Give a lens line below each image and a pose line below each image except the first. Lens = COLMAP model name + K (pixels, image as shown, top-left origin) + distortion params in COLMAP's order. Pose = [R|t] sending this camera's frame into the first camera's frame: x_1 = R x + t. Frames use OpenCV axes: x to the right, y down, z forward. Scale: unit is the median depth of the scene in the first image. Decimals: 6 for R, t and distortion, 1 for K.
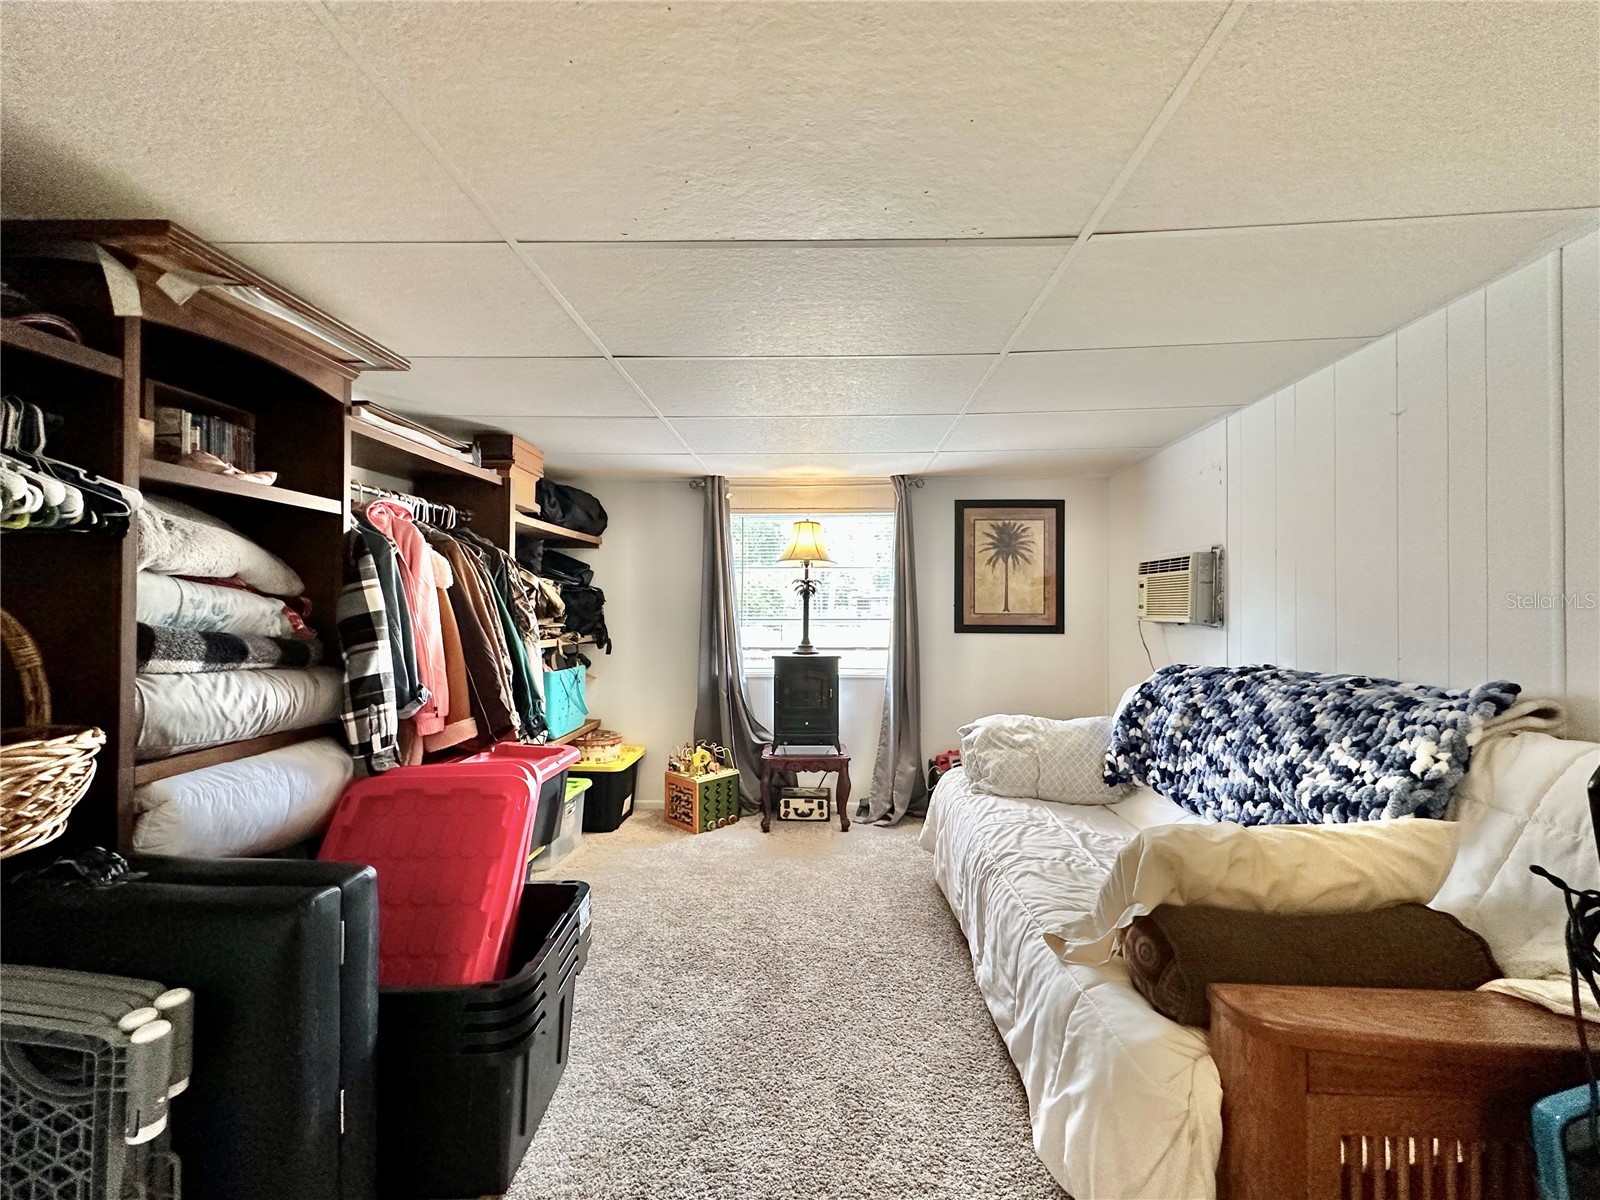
lens RADIAL K [[637.8, 0, 801.4], [0, 637.8, 597.3], [0, 0, 1]] dist [-0.000977, 0.001176]
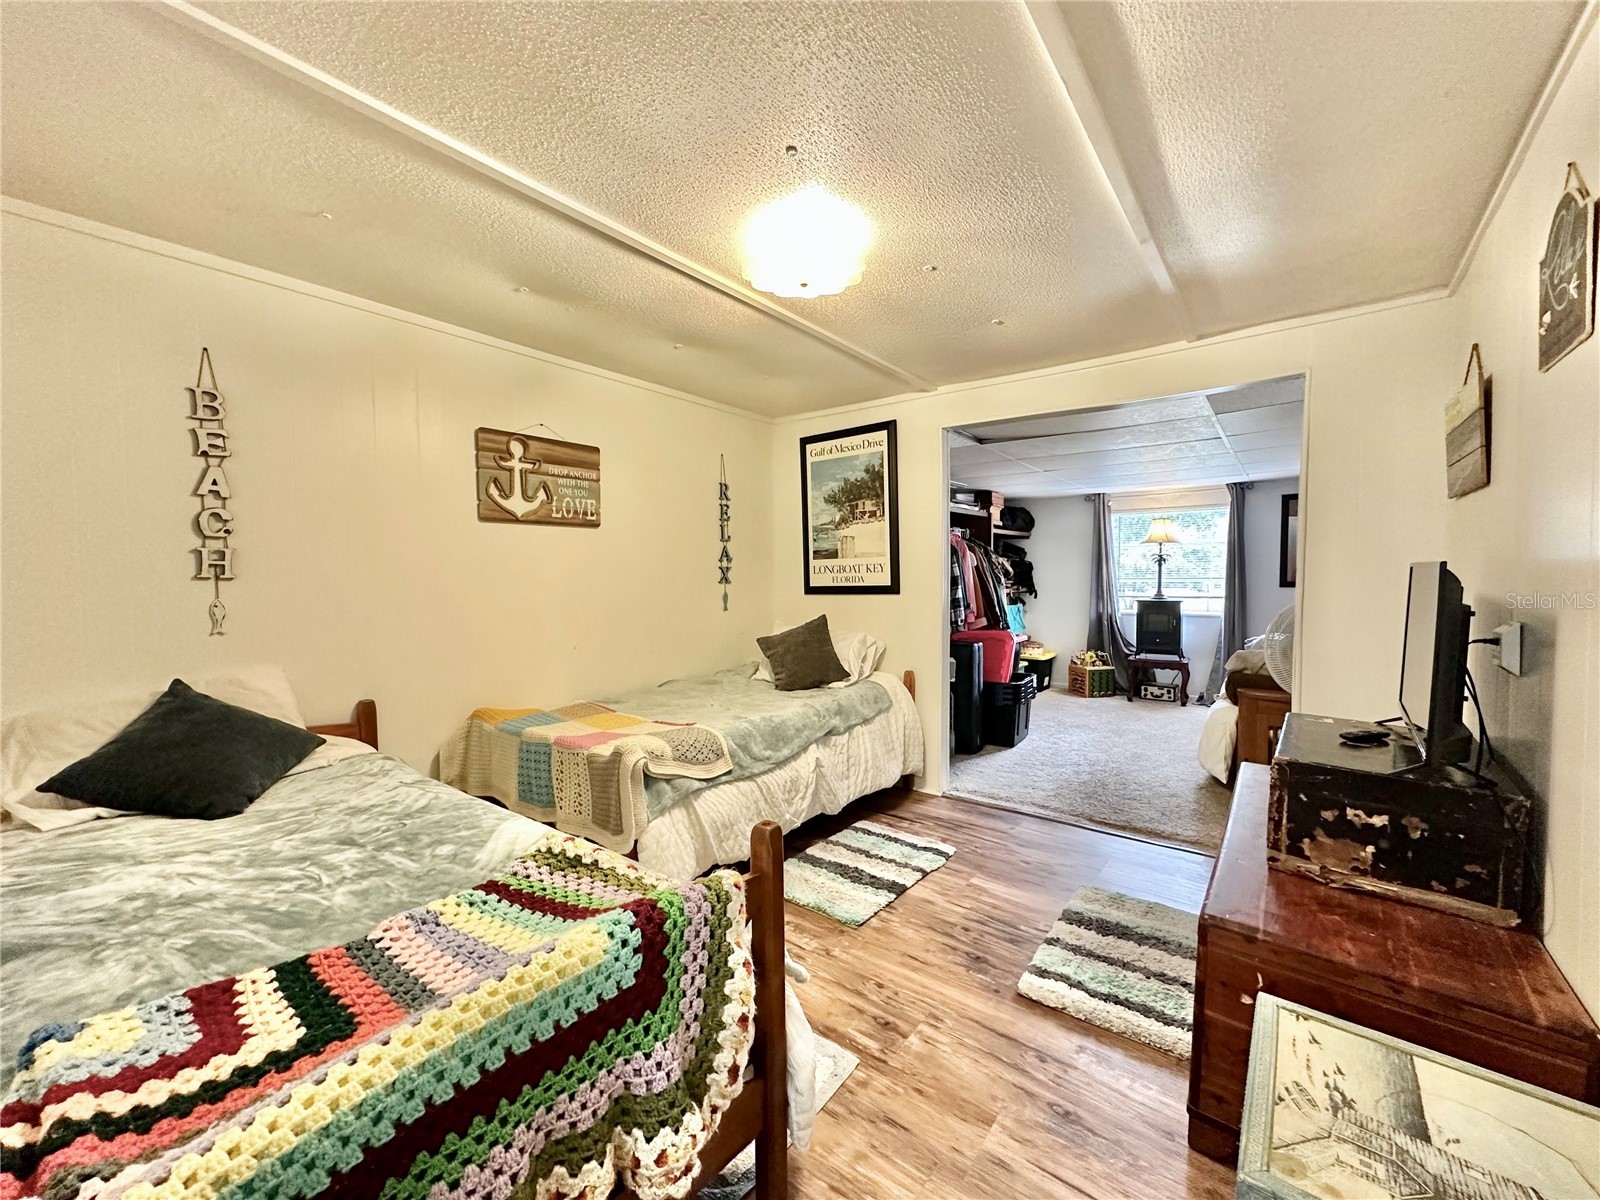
lens RADIAL K [[637.8, 0, 804.6], [0, 637.8, 594.0], [0, 0, 1]] dist [-0.000977, 0.001176]
pose [[0.815325, 0.012330, -0.578873, 0.212757], [0.019372, 0.998633, 0.048554, -0.023559], [0.578680, -0.050801, 0.813971, -0.865850]]
